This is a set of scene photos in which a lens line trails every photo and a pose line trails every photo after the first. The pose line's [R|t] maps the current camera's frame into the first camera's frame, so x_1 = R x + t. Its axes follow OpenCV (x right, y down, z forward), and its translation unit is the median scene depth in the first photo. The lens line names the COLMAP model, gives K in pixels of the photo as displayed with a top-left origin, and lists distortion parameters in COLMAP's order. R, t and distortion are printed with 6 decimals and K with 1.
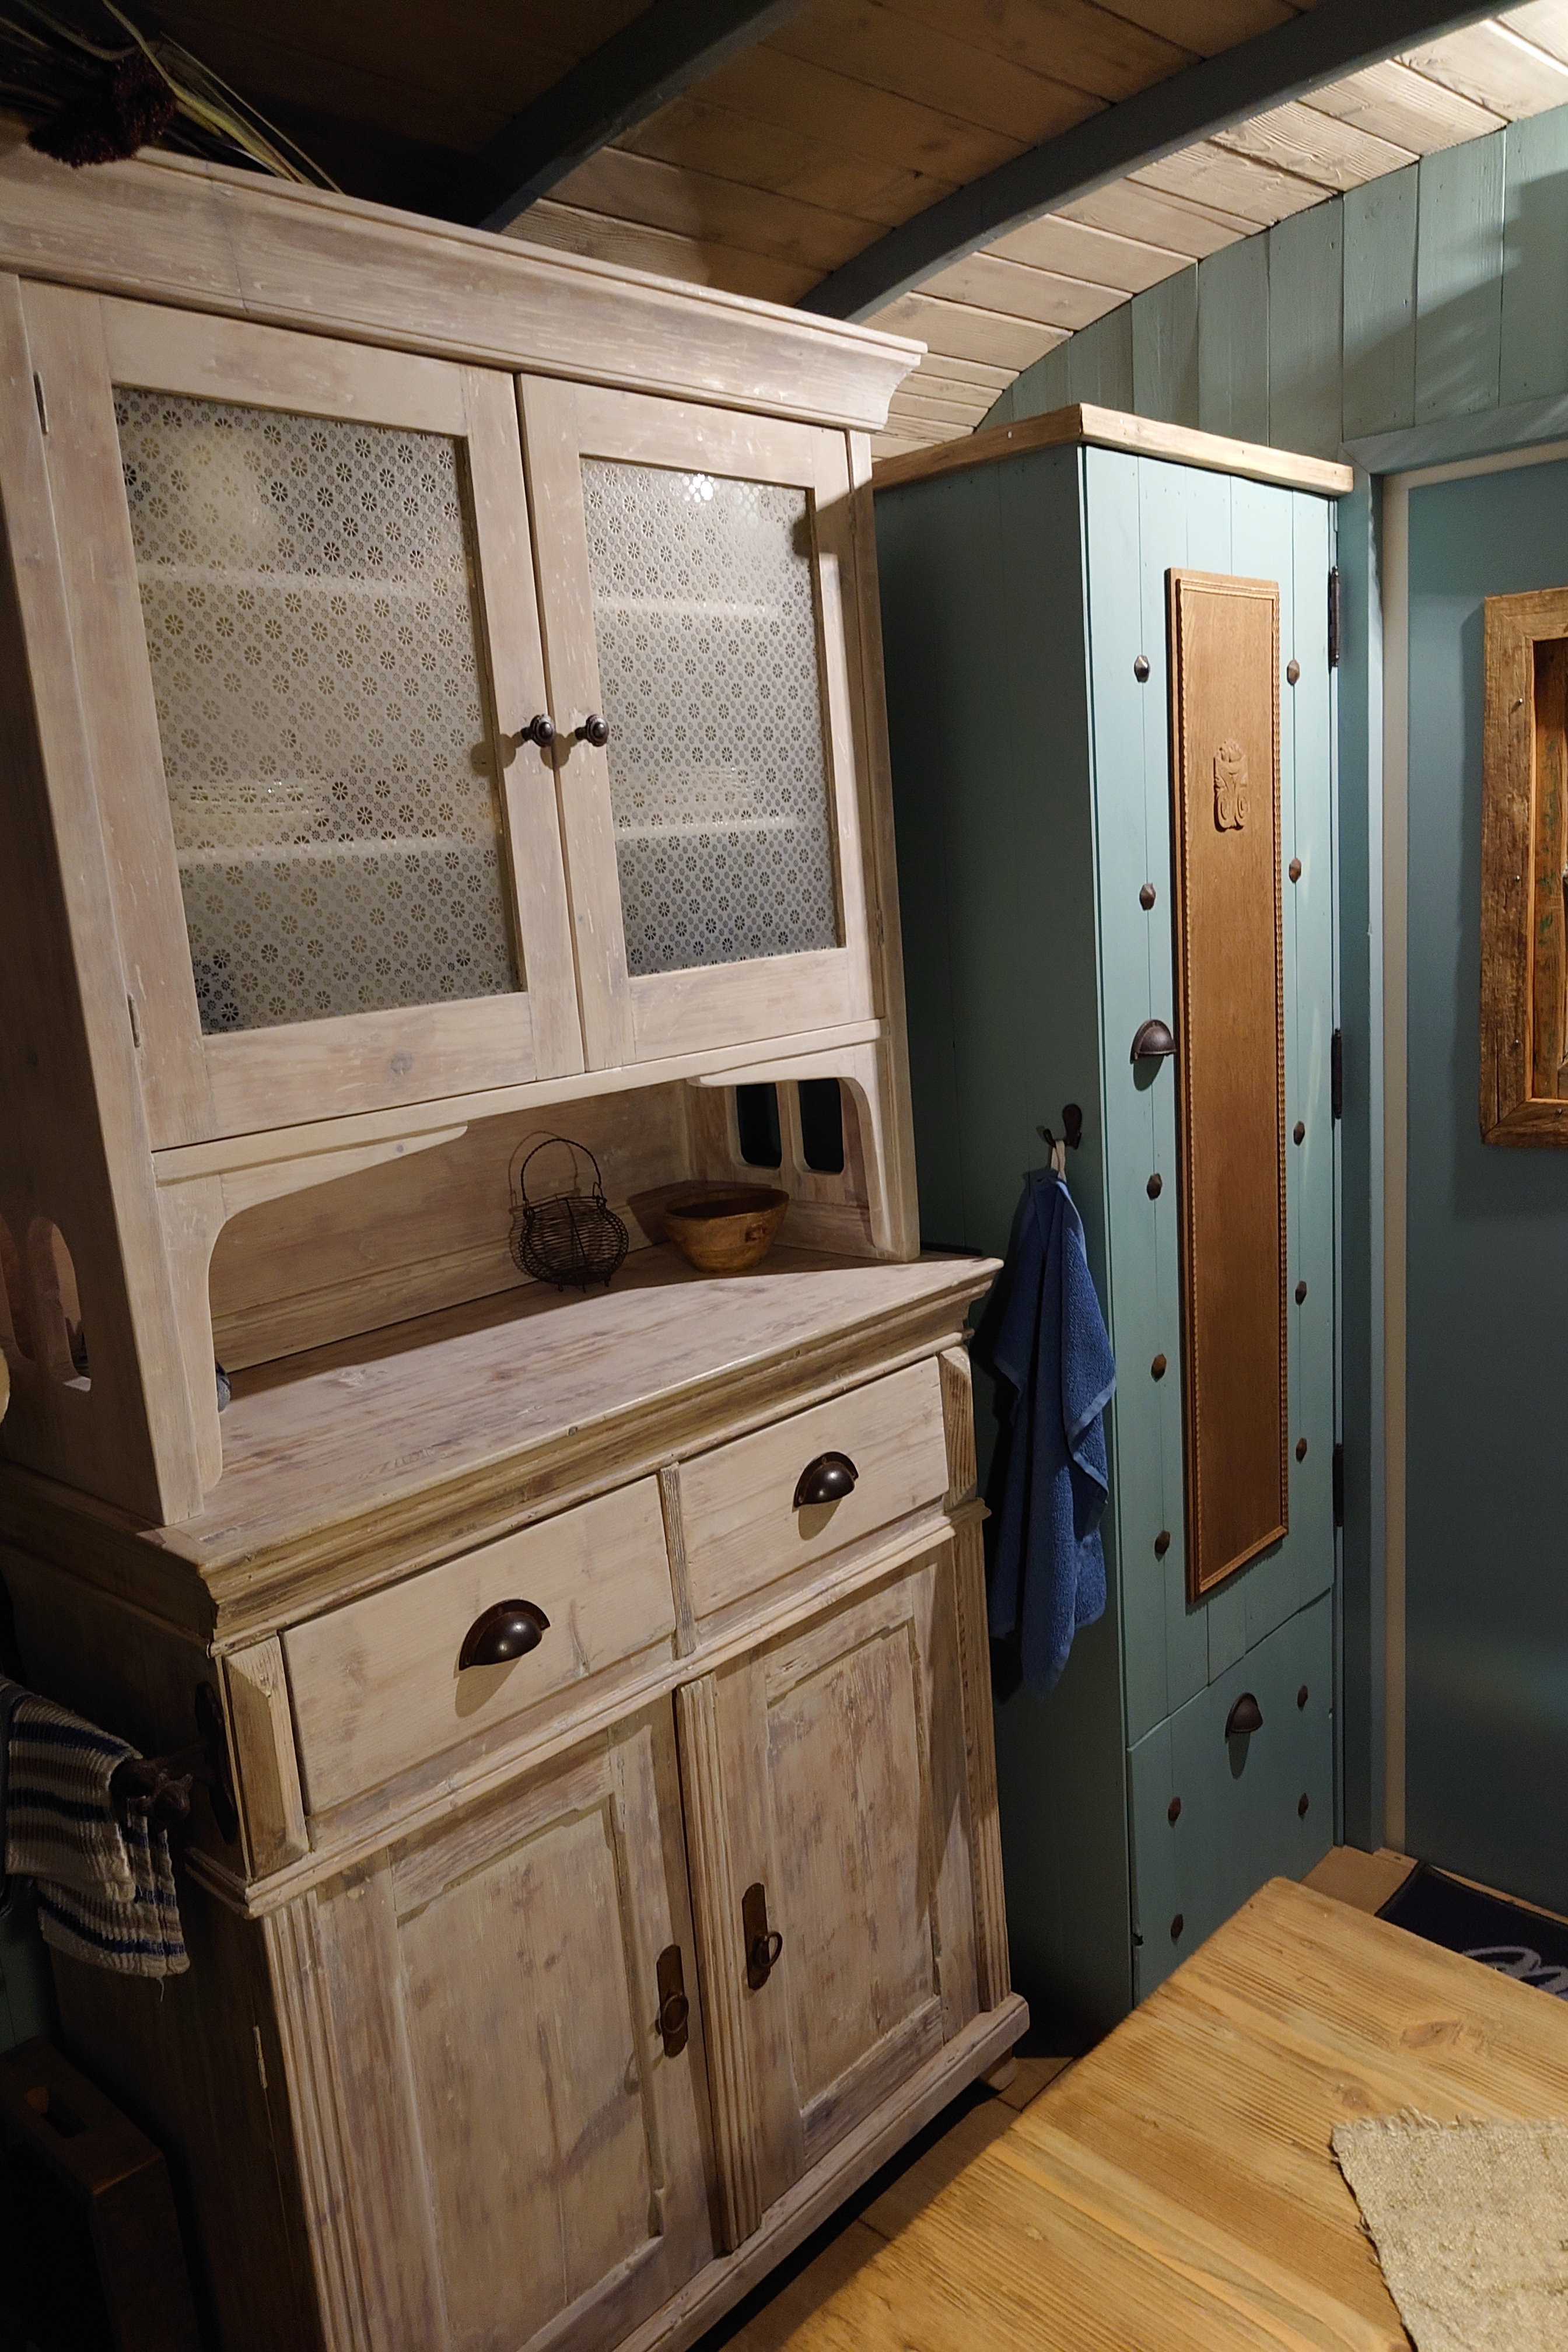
lens RADIAL K [[1661.1, 0, 774.0], [0, 1661.1, 1176.2], [0, 0, 1]] dist [-0.014348, 0.014100]
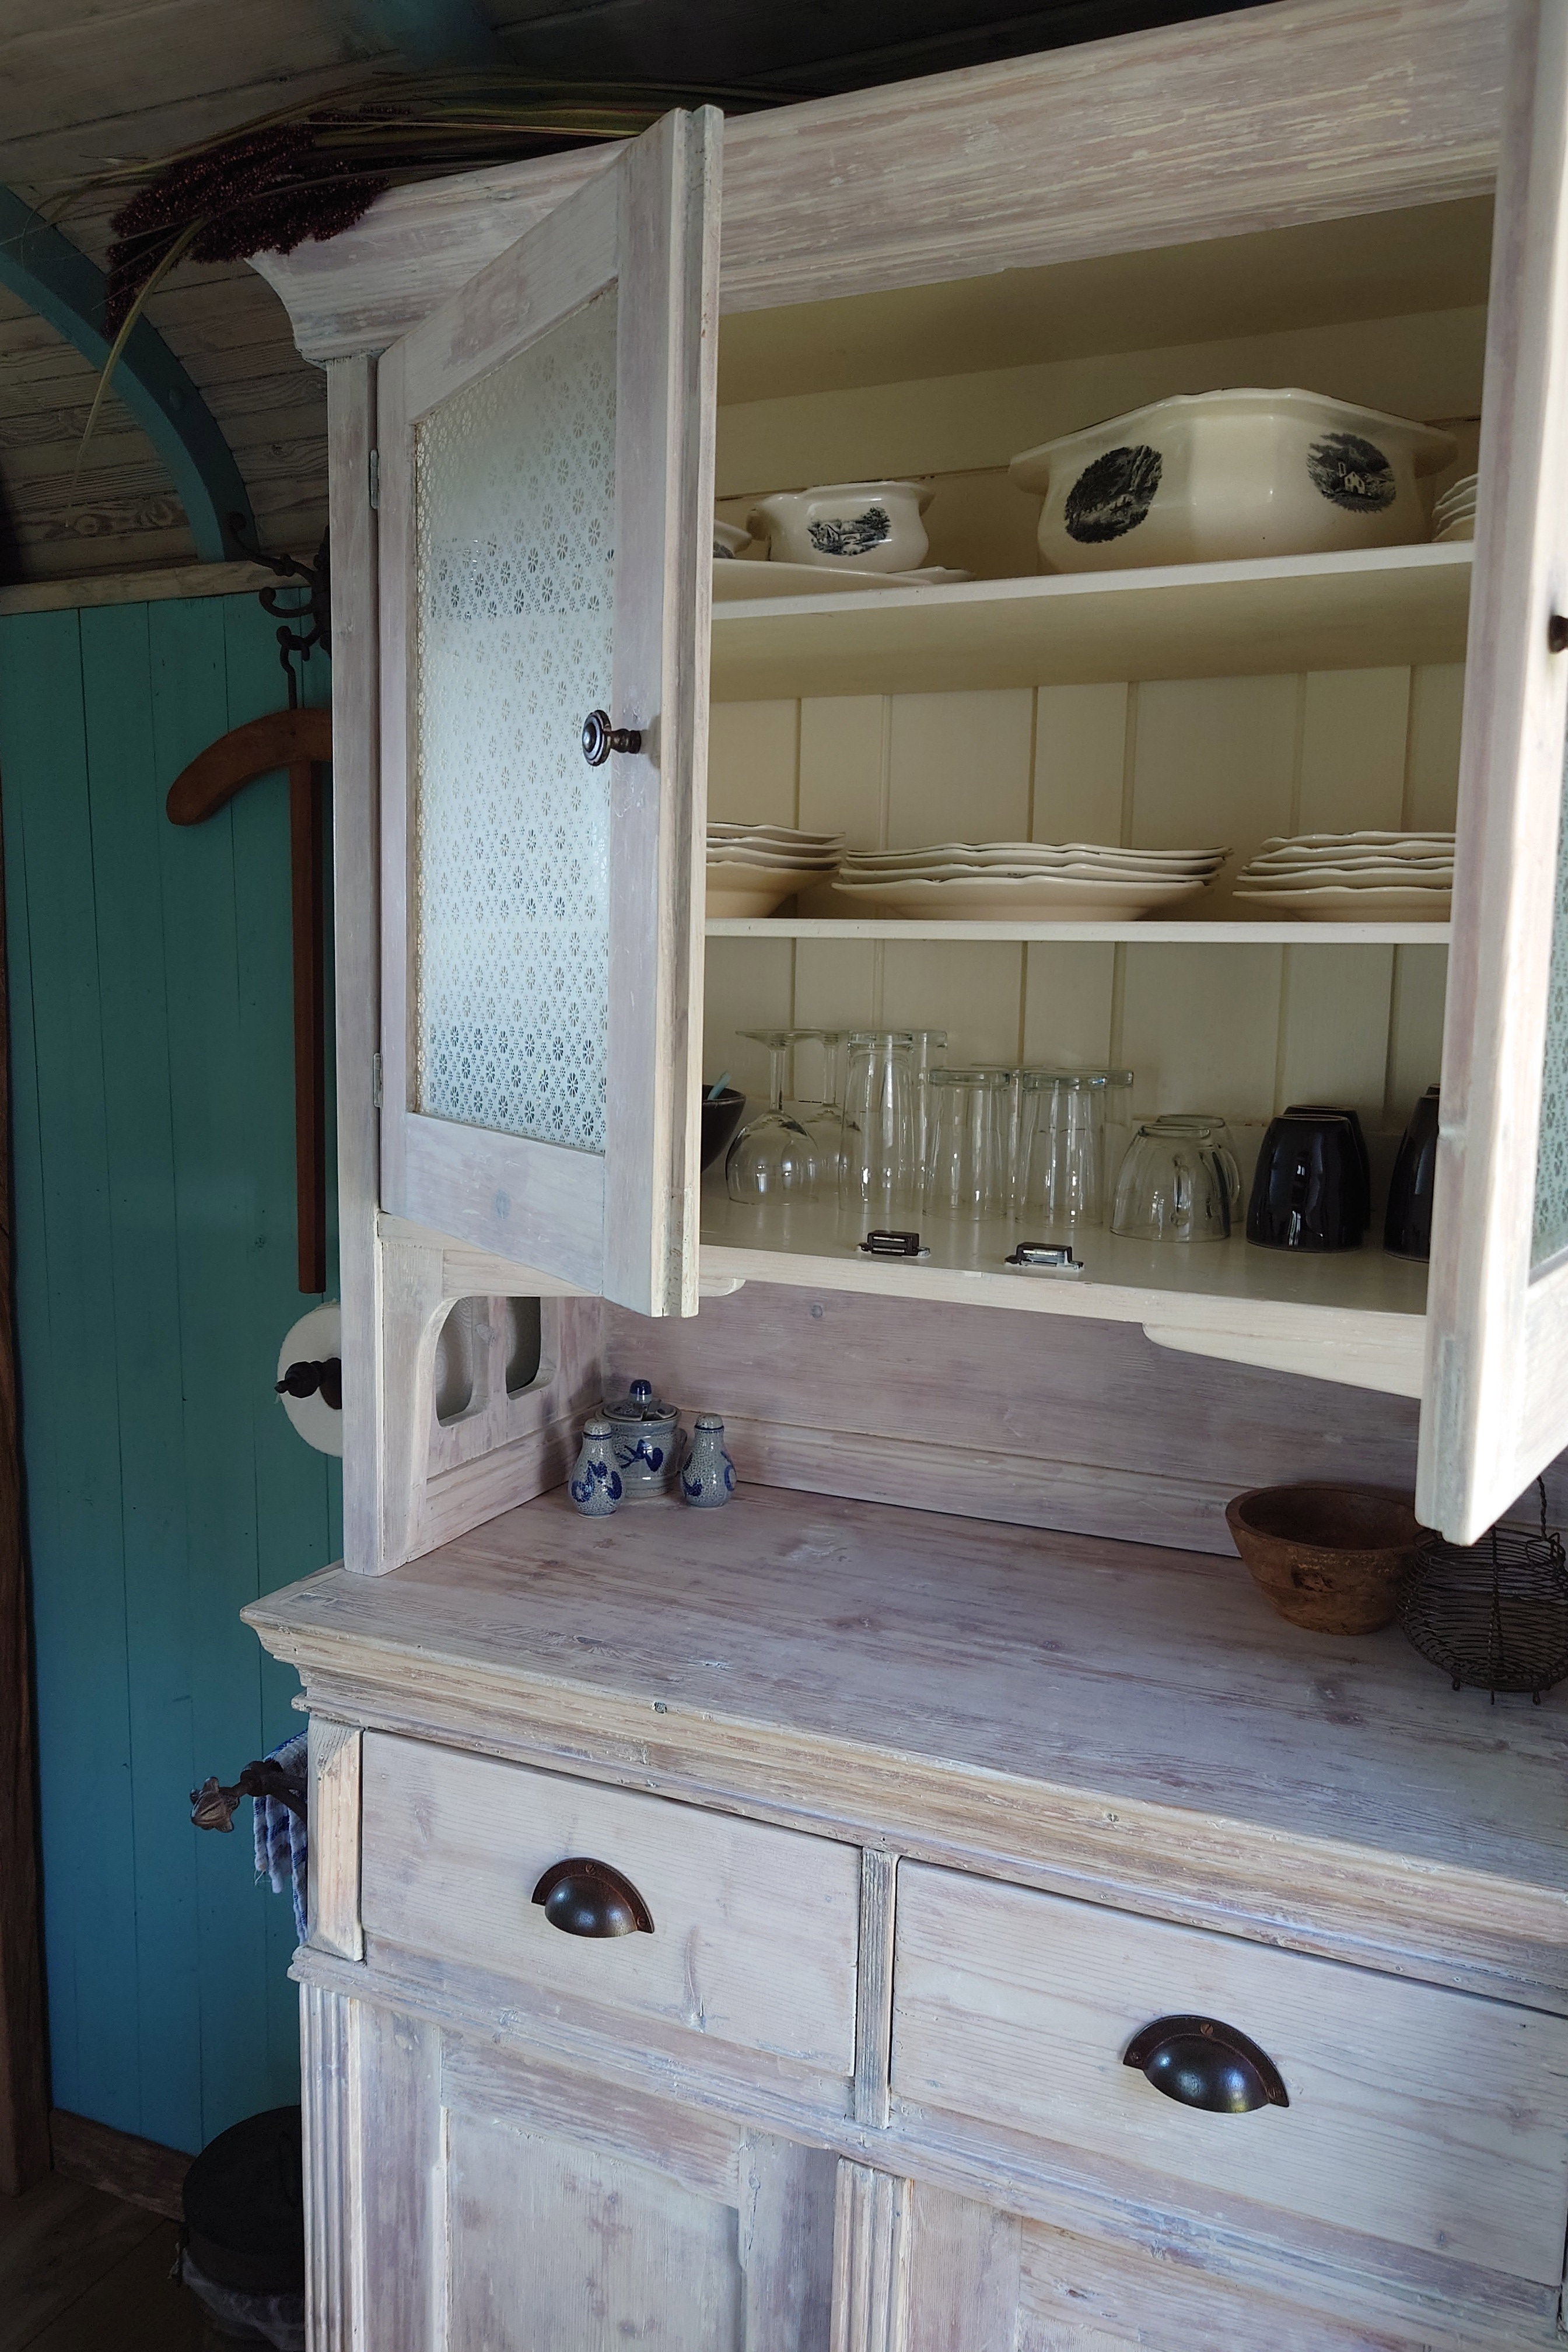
lens RADIAL K [[1661.1, 0, 782.5], [0, 1661.1, 1176.0], [0, 0, 1]] dist [-0.014348, 0.014100]
pose [[0.344553, 0.201311, -0.916928, 0.516563], [-0.220580, 0.966752, 0.129363, -0.181456], [0.912484, 0.157684, 0.377502, 0.698769]]
